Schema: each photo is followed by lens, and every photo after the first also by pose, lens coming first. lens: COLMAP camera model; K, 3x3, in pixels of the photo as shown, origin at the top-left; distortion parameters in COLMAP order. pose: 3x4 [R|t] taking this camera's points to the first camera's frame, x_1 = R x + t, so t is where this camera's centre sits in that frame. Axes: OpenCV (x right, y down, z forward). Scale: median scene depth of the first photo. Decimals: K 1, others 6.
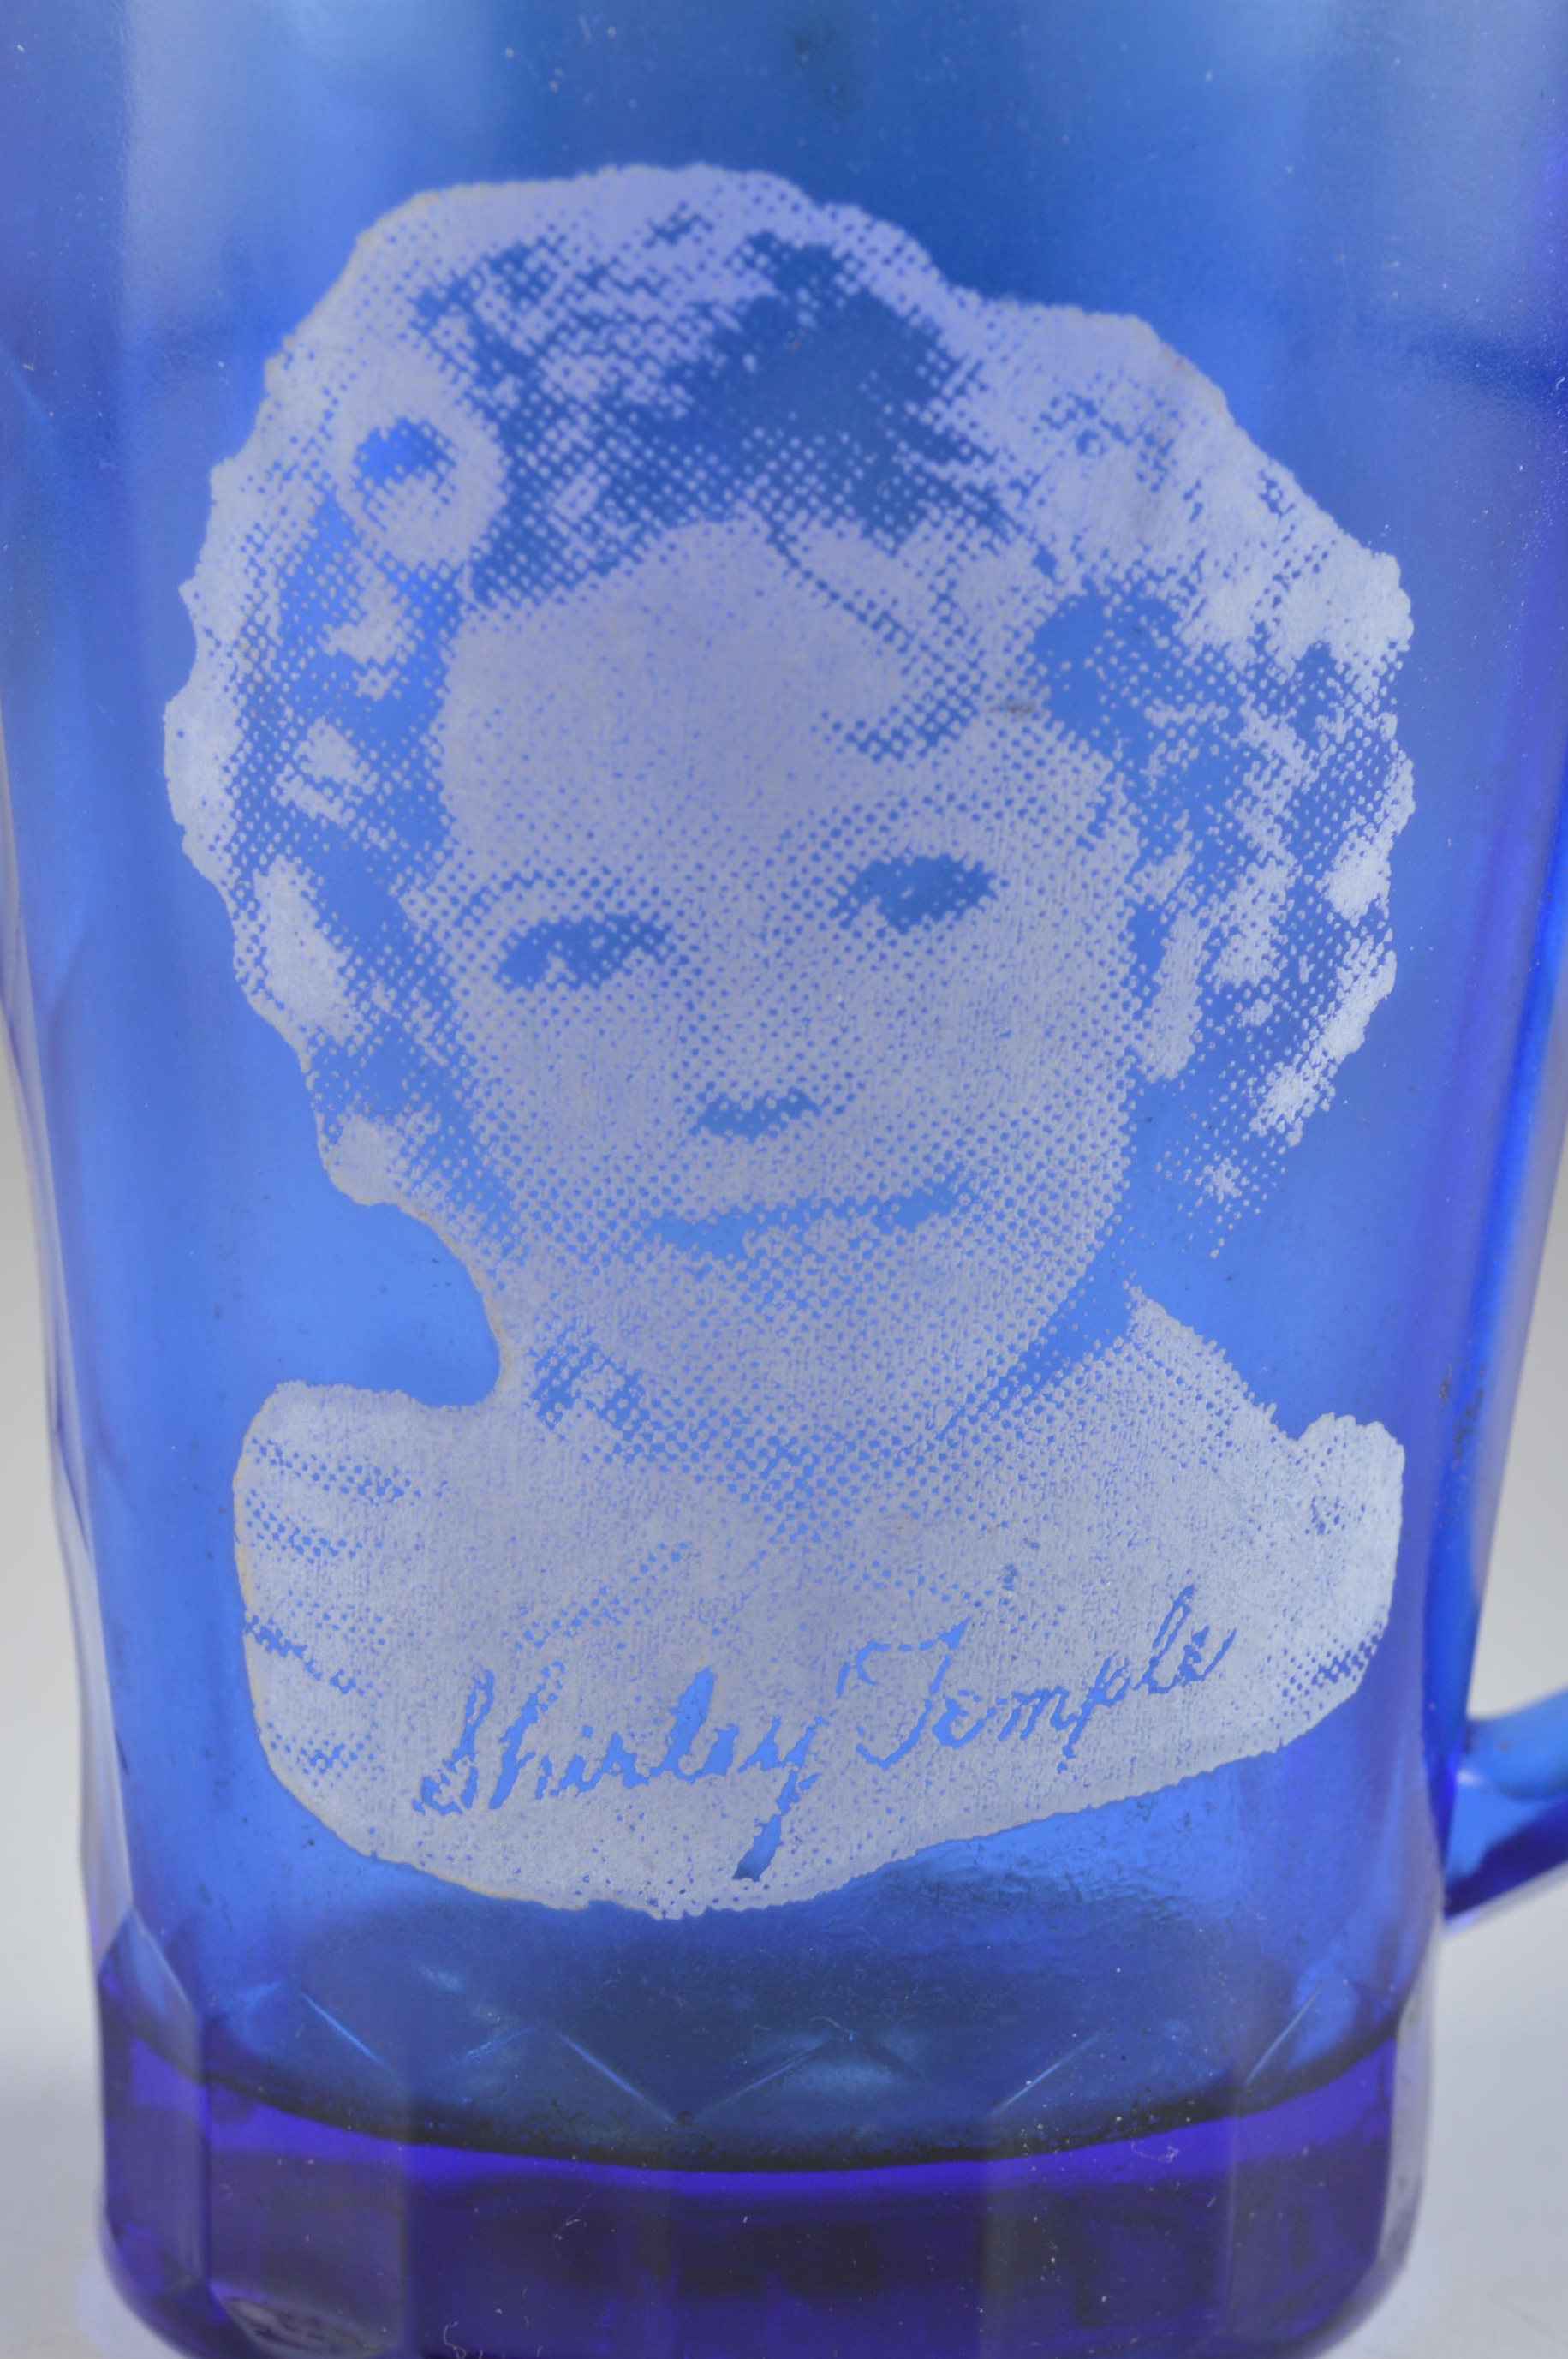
lens RADIAL K [[5466.4, 0, 807.5], [0, 5466.4, 1270.9], [0, 0, 1]] dist [0.017406, 0.000000]
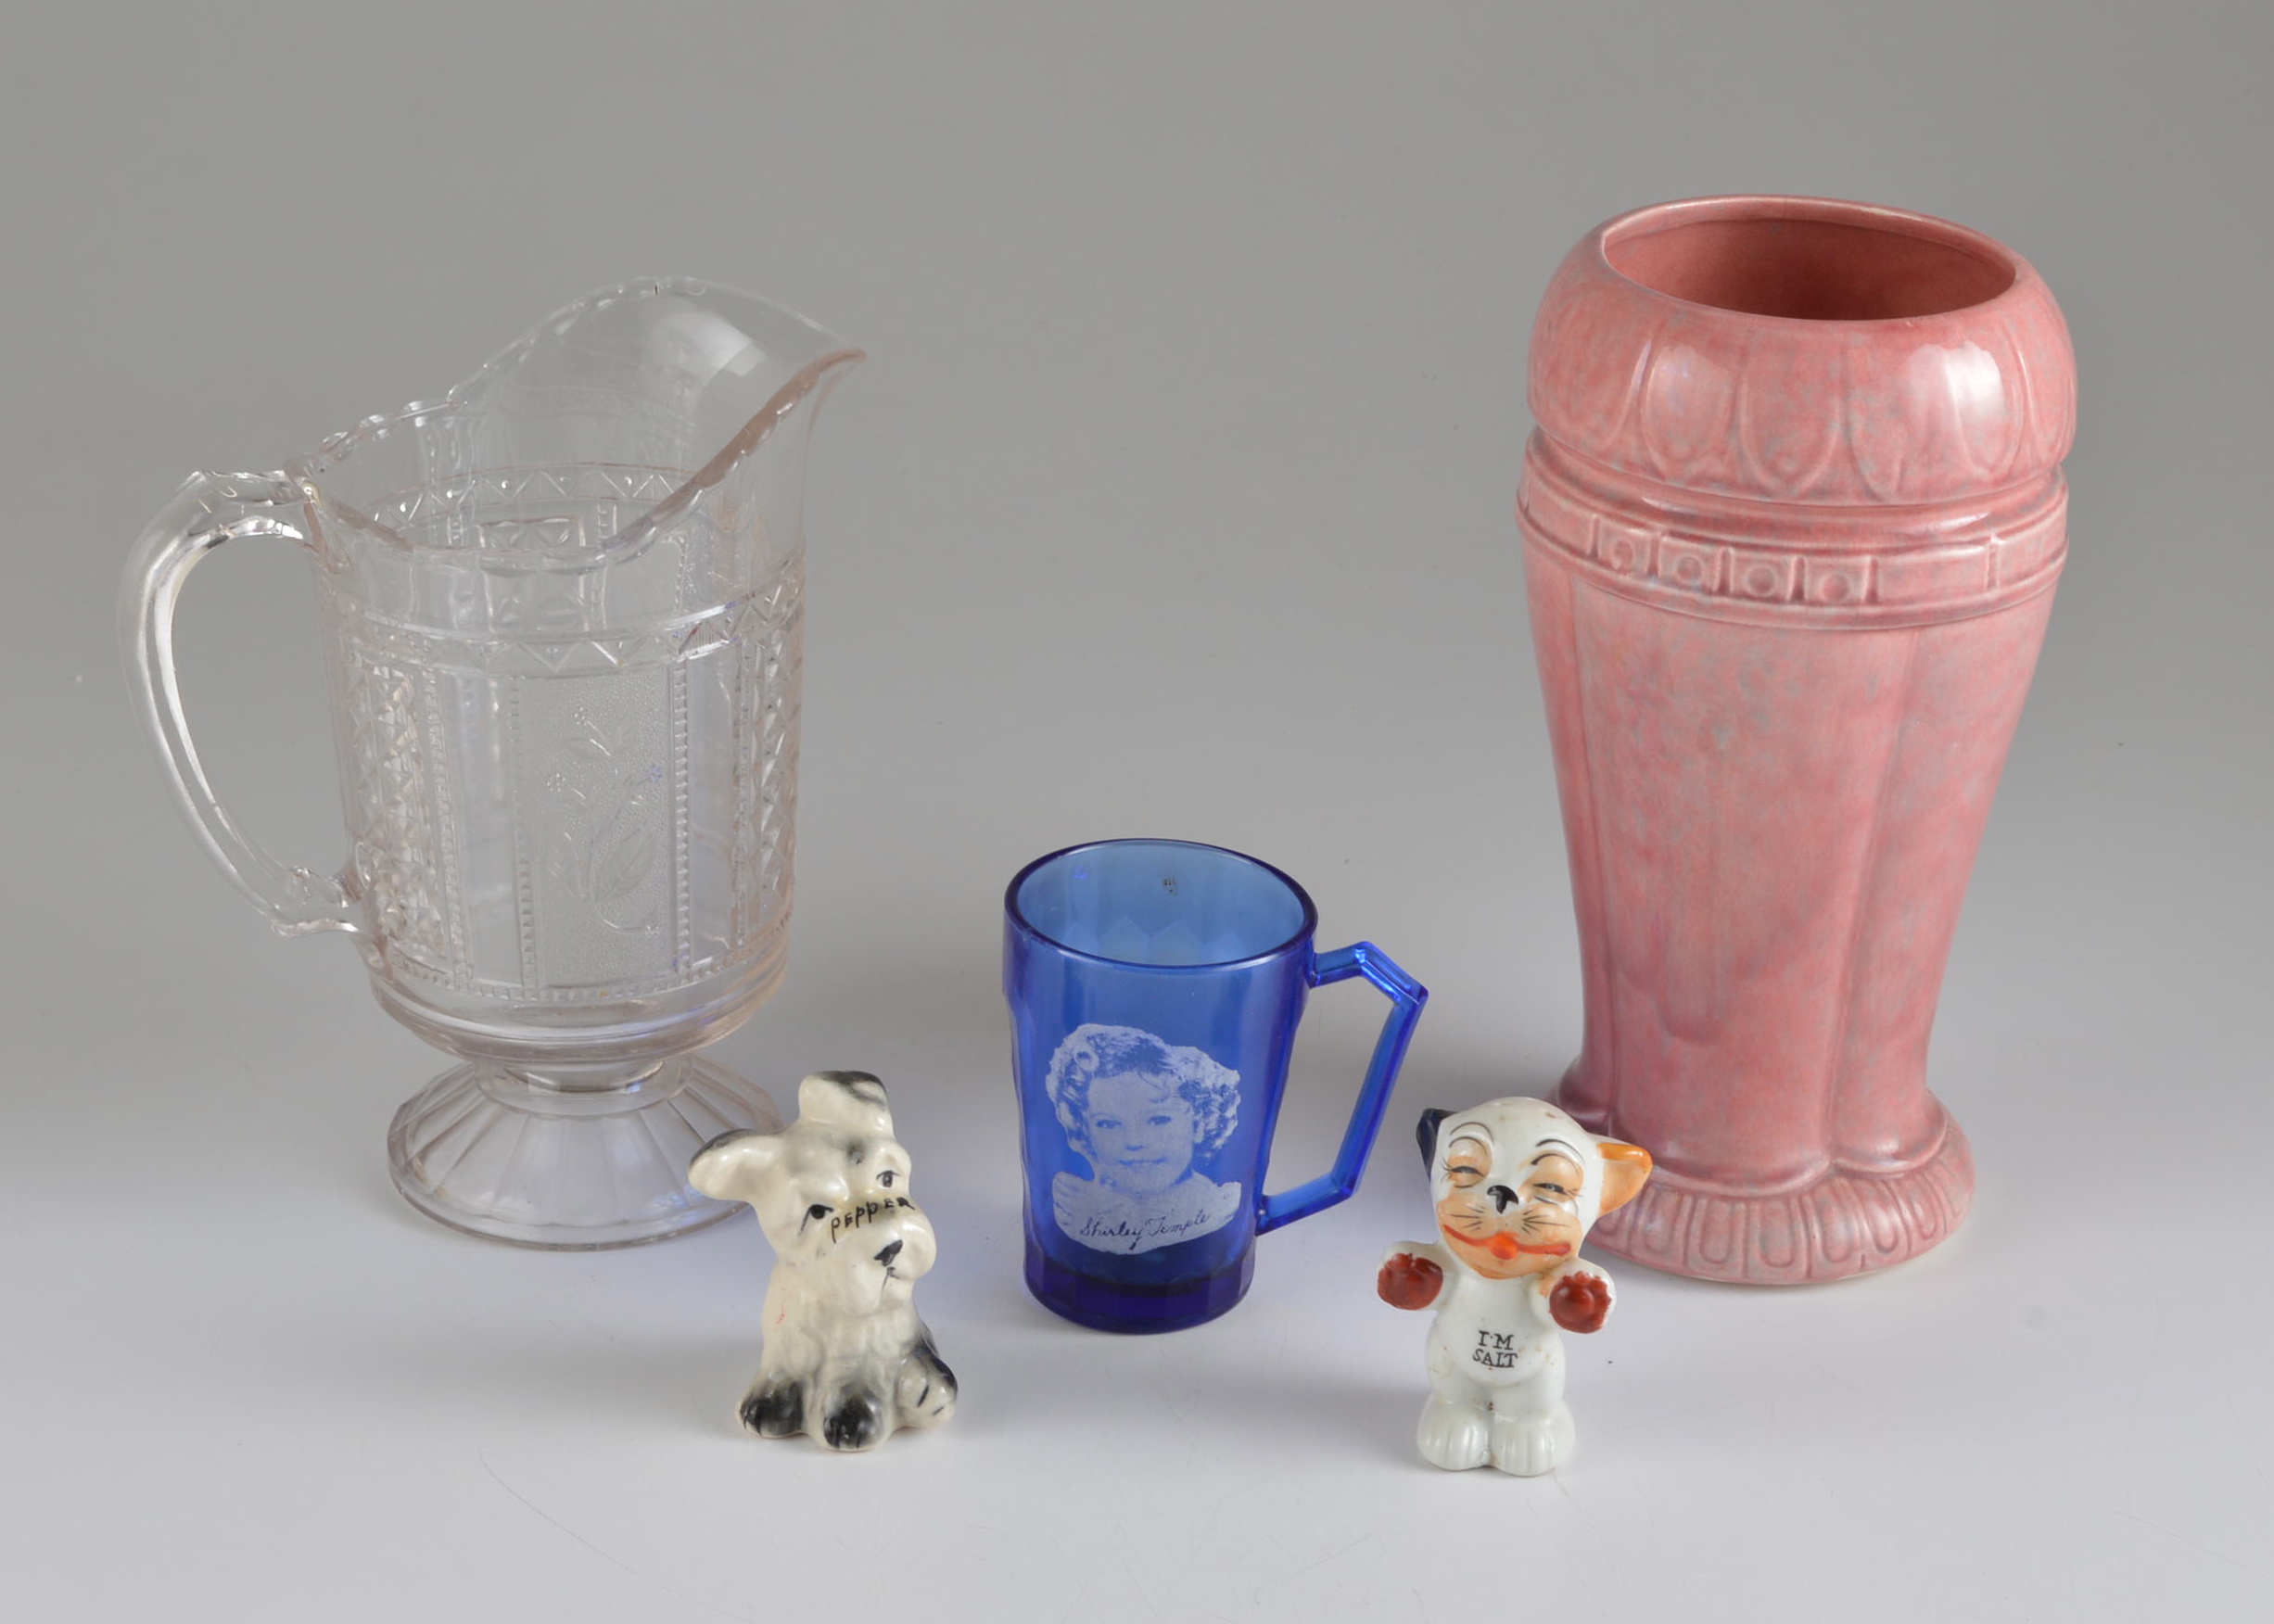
lens RADIAL K [[4779.1, 0, 1135.6], [0, 4779.1, 811.2], [0, 0, 1]] dist [0.055295, 0.000000]
pose [[0.996868, 0.053331, -0.058393, 0.300967], [-0.036351, 0.964771, 0.260566, -1.886688], [0.070232, -0.257627, 0.963689, -4.359895]]
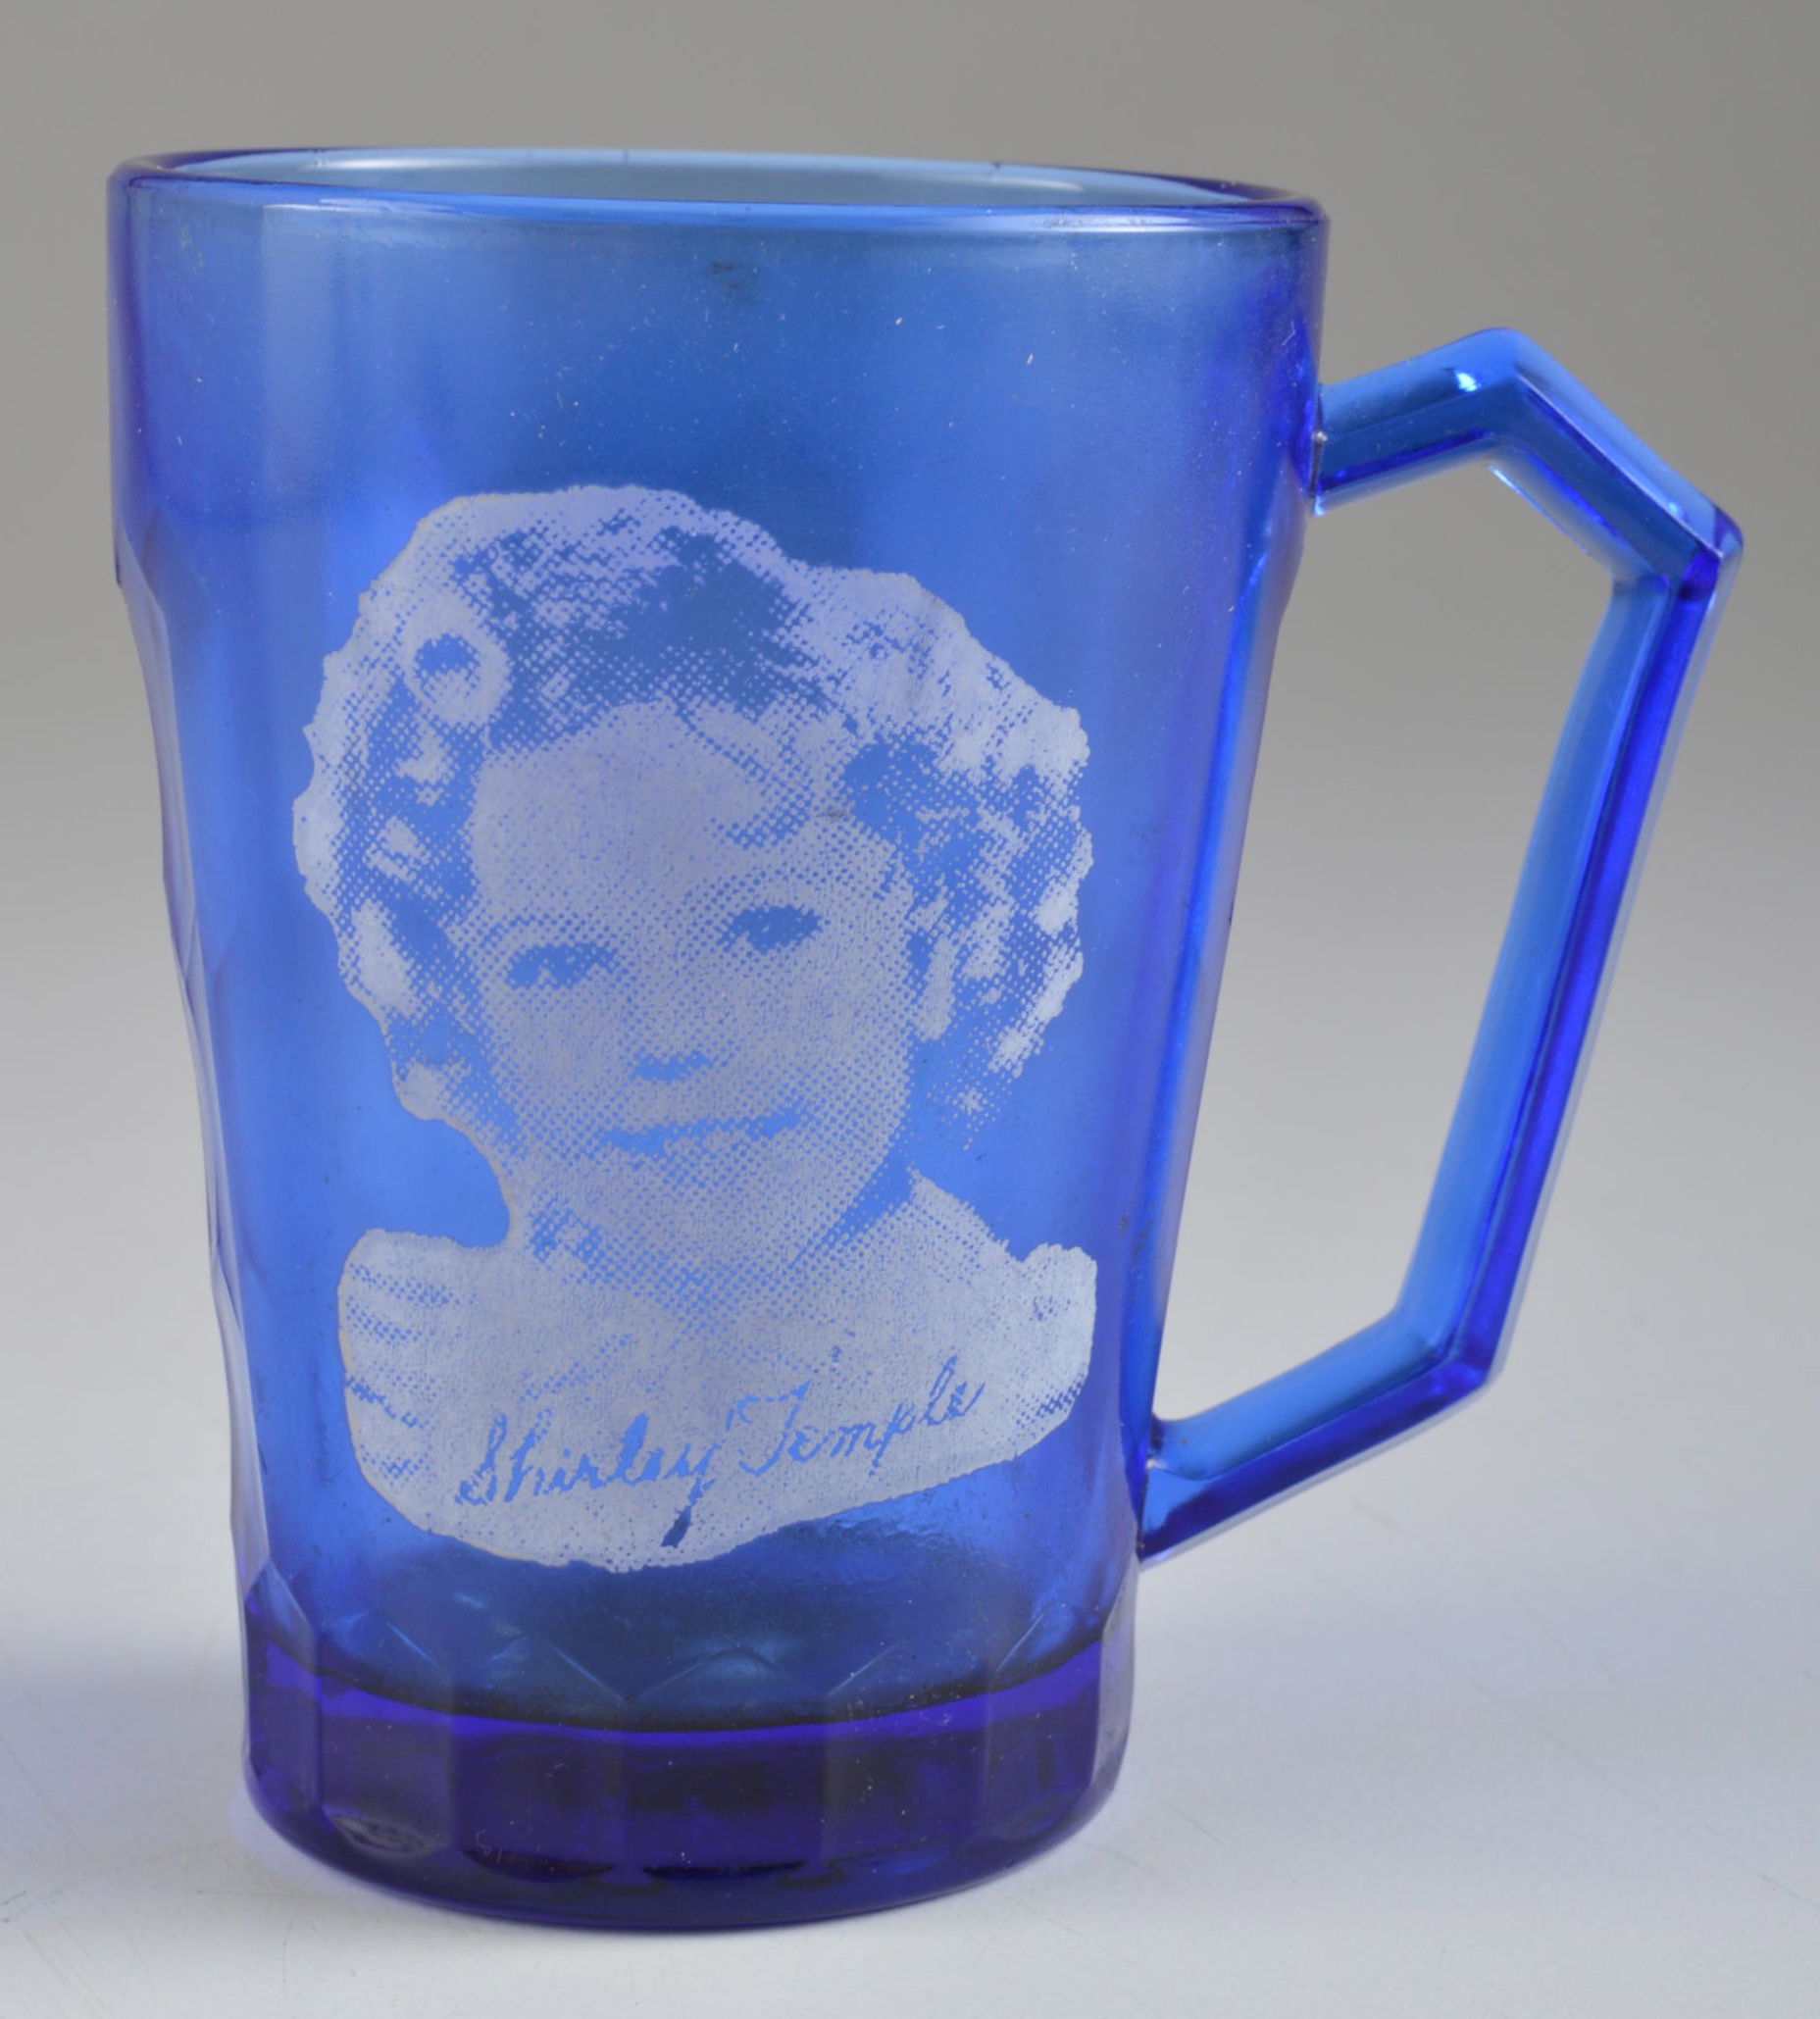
lens RADIAL K [[5286.2, 0, 931.5], [0, 5286.2, 887.7], [0, 0, 1]] dist [-0.011562, 0.000000]
pose [[0.999743, -0.003385, 0.022402, 0.031257], [0.003094, 0.999911, 0.012979, -0.098682], [-0.022444, -0.012906, 0.999665, -0.521350]]
